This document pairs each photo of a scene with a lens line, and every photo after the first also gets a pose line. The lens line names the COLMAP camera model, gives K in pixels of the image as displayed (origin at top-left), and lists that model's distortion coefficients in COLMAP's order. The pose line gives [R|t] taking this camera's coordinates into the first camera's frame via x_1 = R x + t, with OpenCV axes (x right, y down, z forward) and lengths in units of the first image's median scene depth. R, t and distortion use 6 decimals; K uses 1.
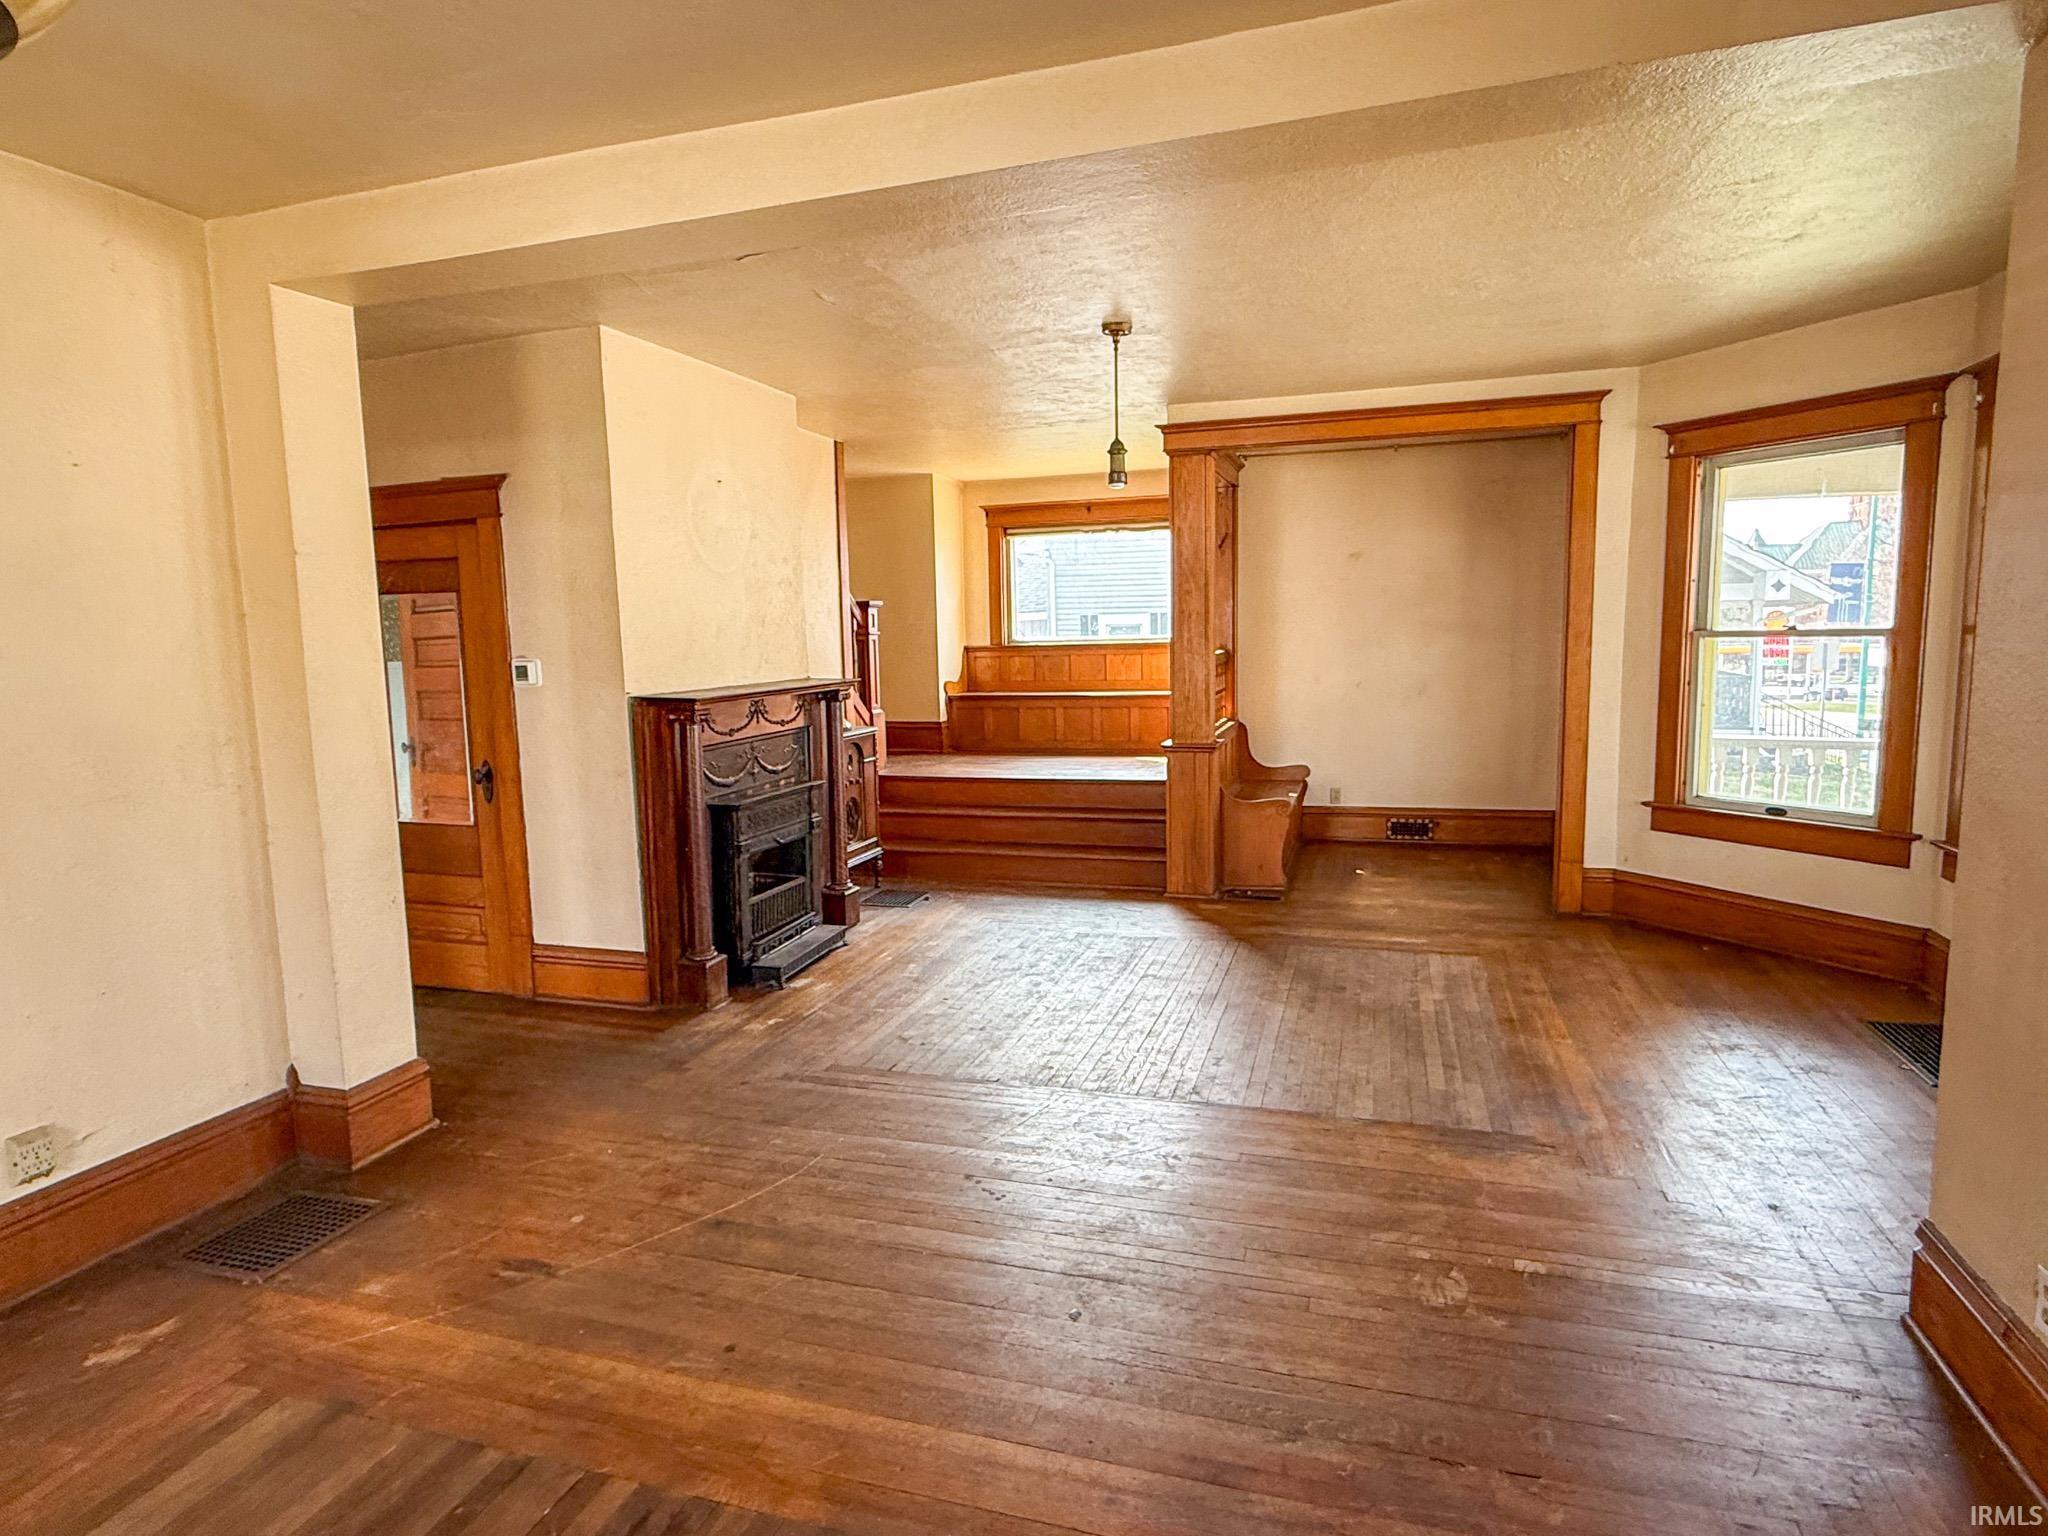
lens RADIAL K [[1144.2, 0, 1014.0], [0, 1144.2, 773.1], [0, 0, 1]] dist [-0.004561, 0.002040]
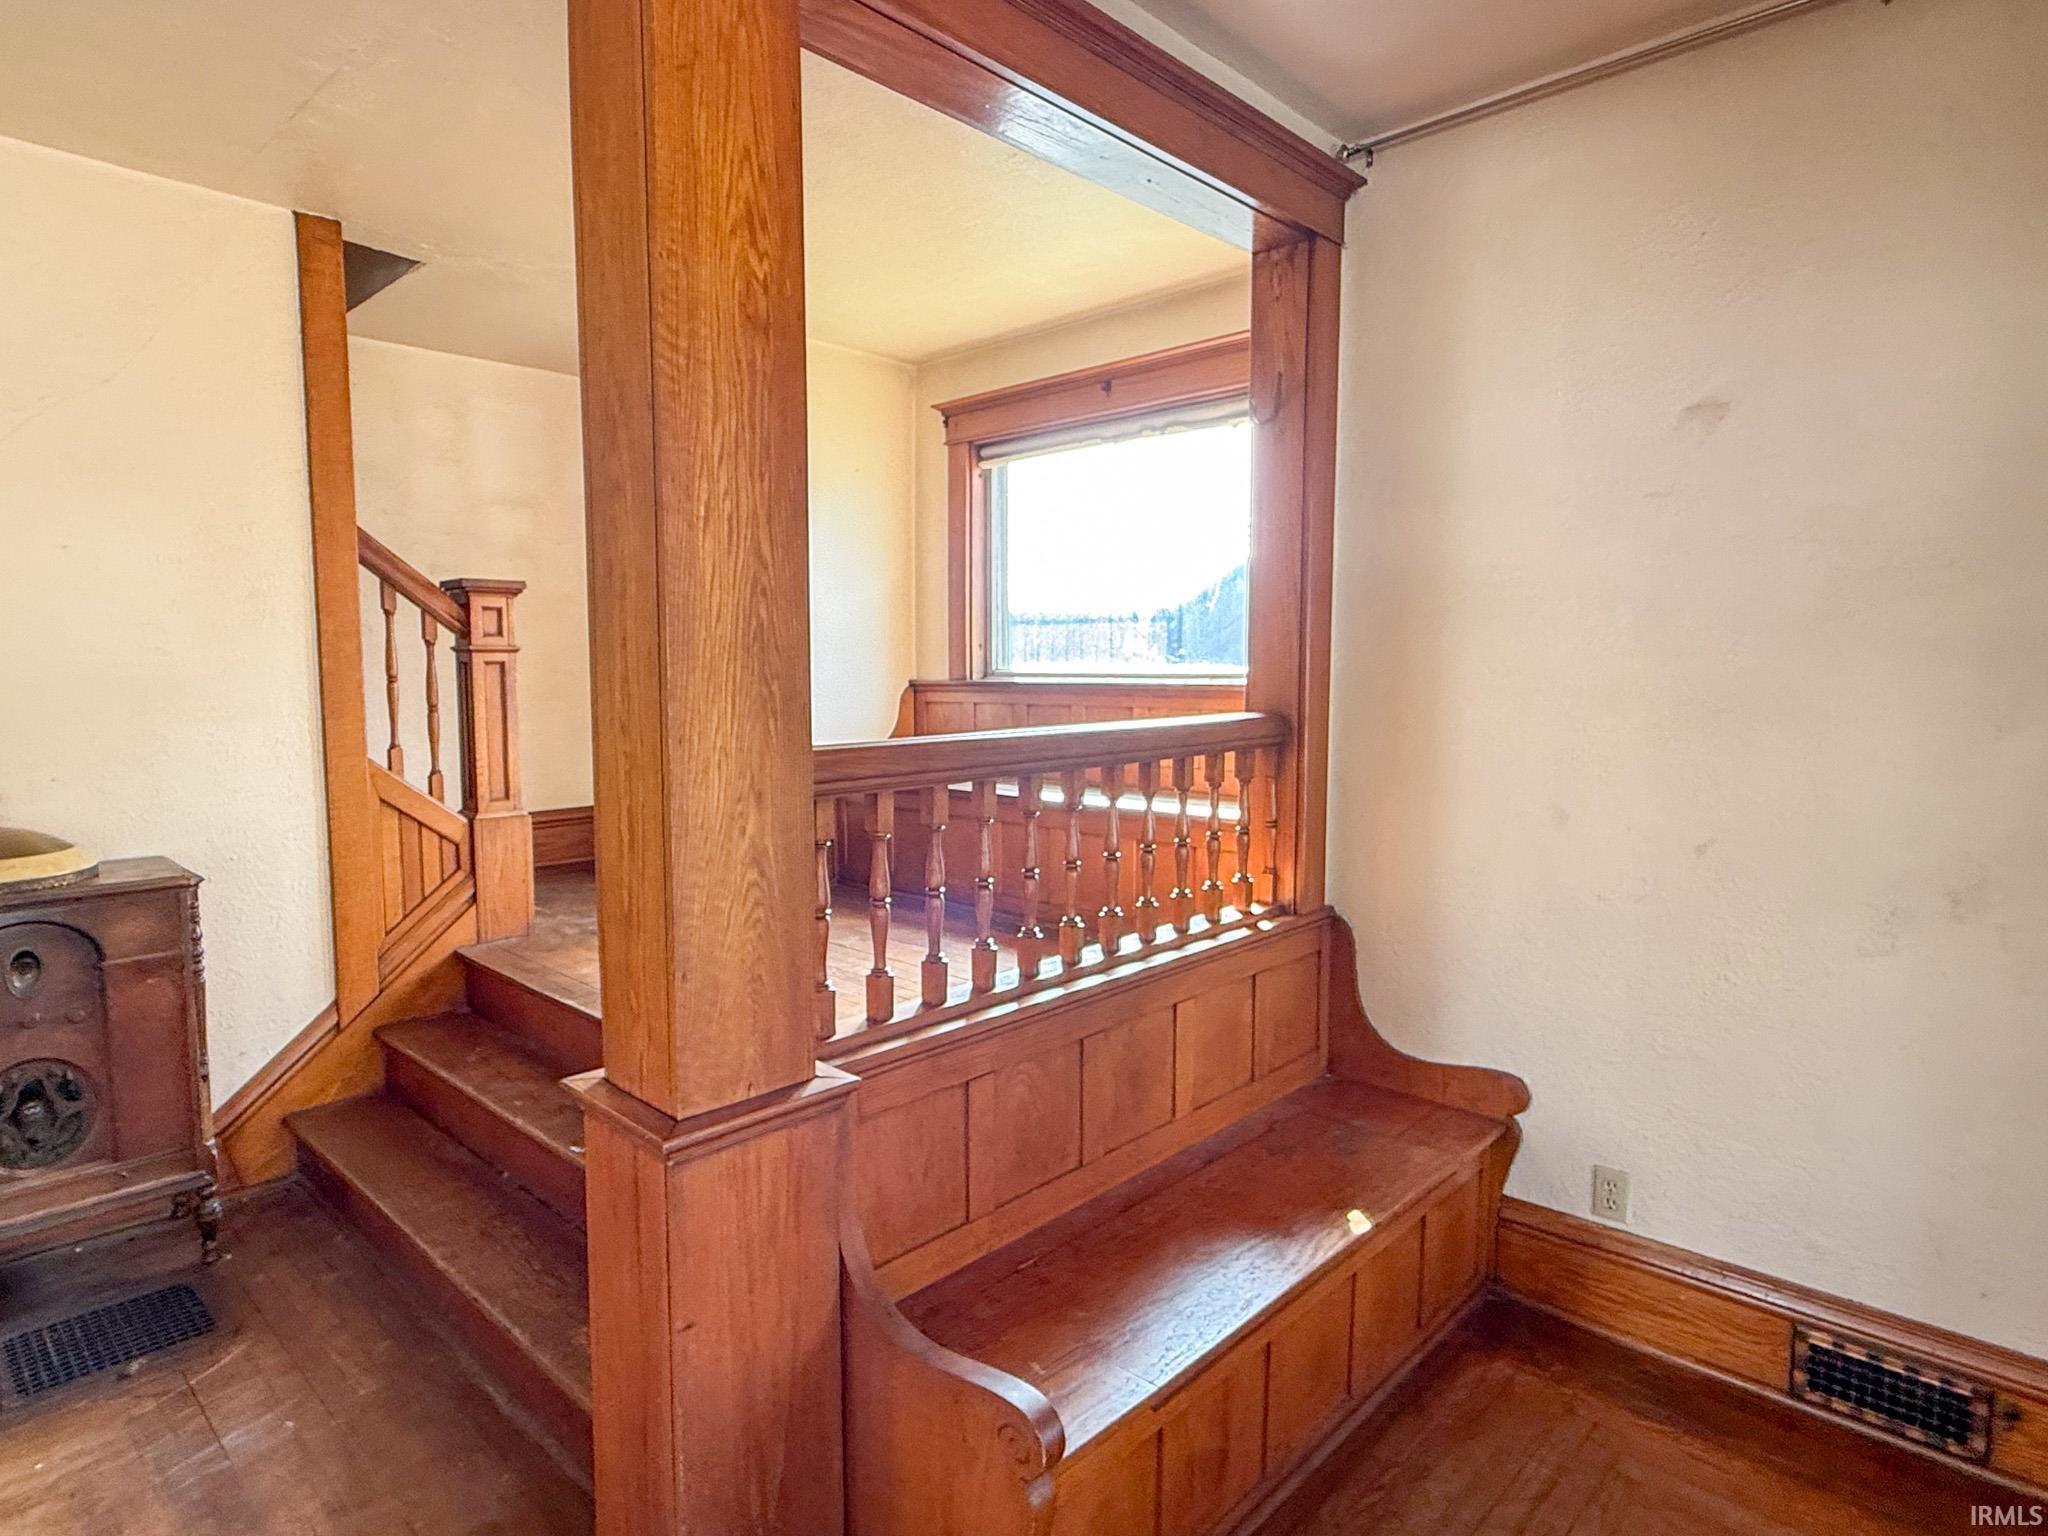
lens RADIAL K [[1144.2, 0, 1012.7], [0, 1144.2, 767.0], [0, 0, 1]] dist [-0.004561, 0.002040]
pose [[0.898510, 0.060031, -0.434828, 0.263039], [-0.071967, 0.997346, -0.011021, -0.080414], [0.433013, 0.041196, 0.900446, 0.644228]]
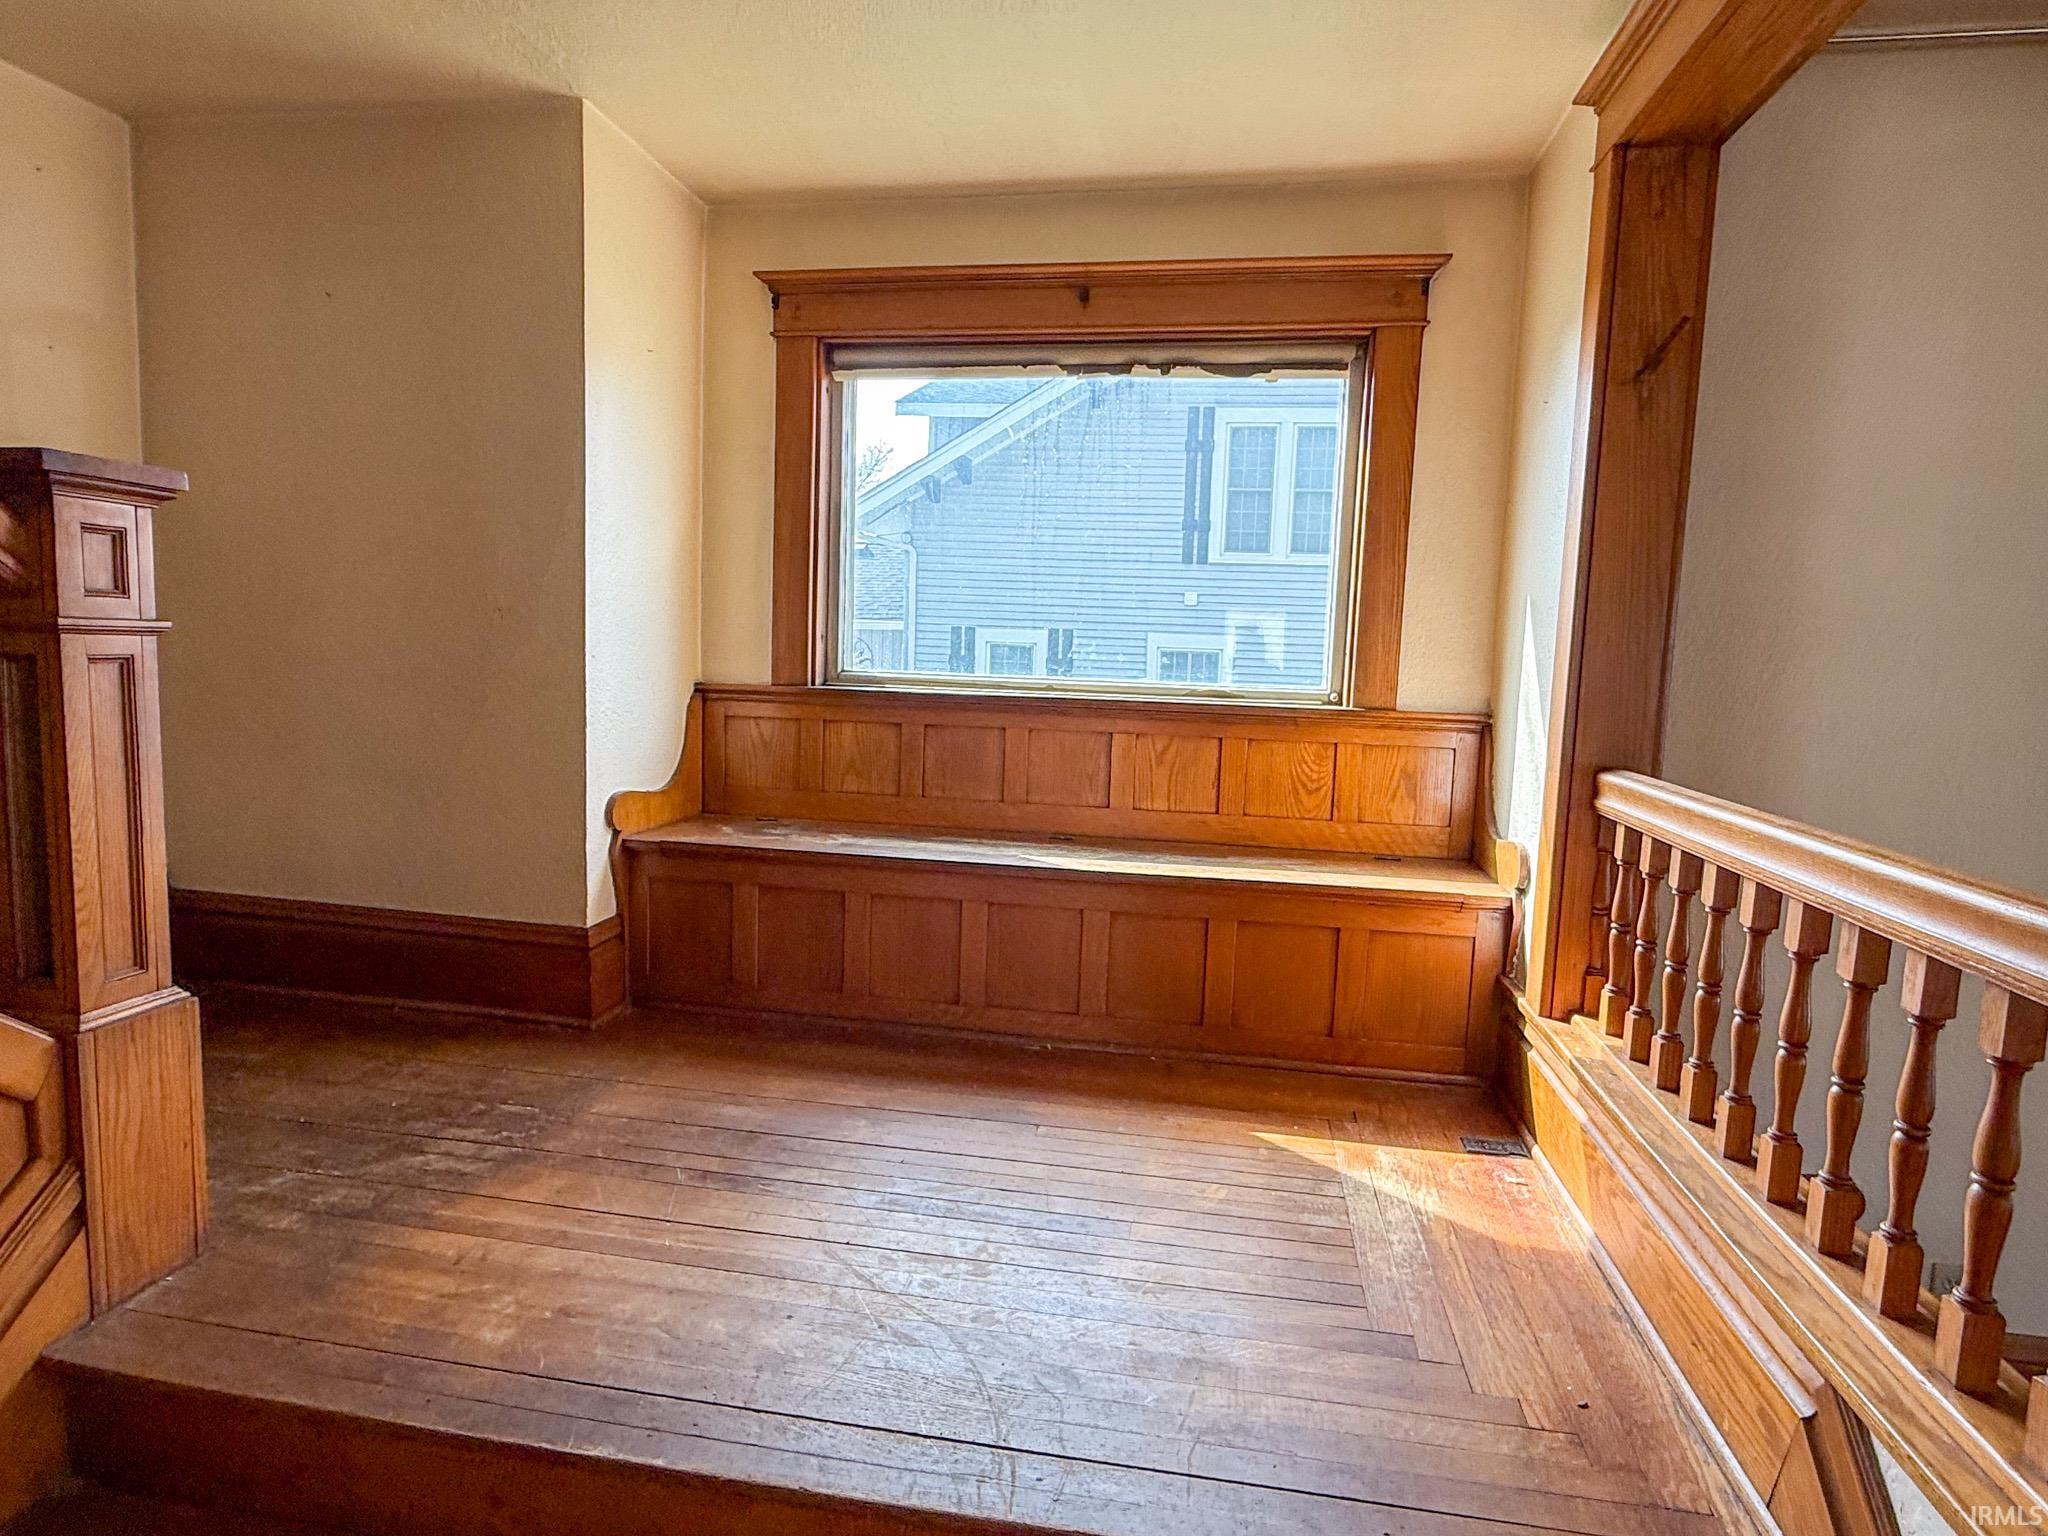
lens RADIAL K [[1144.2, 0, 1024.0], [0, 1144.2, 769.6], [0, 0, 1]] dist [-0.004561, 0.002040]
pose [[0.988790, 0.042278, 0.143200, 0.007019], [-0.039992, 0.999023, -0.018806, -0.095451], [-0.143855, 0.012868, 0.989515, 0.747928]]
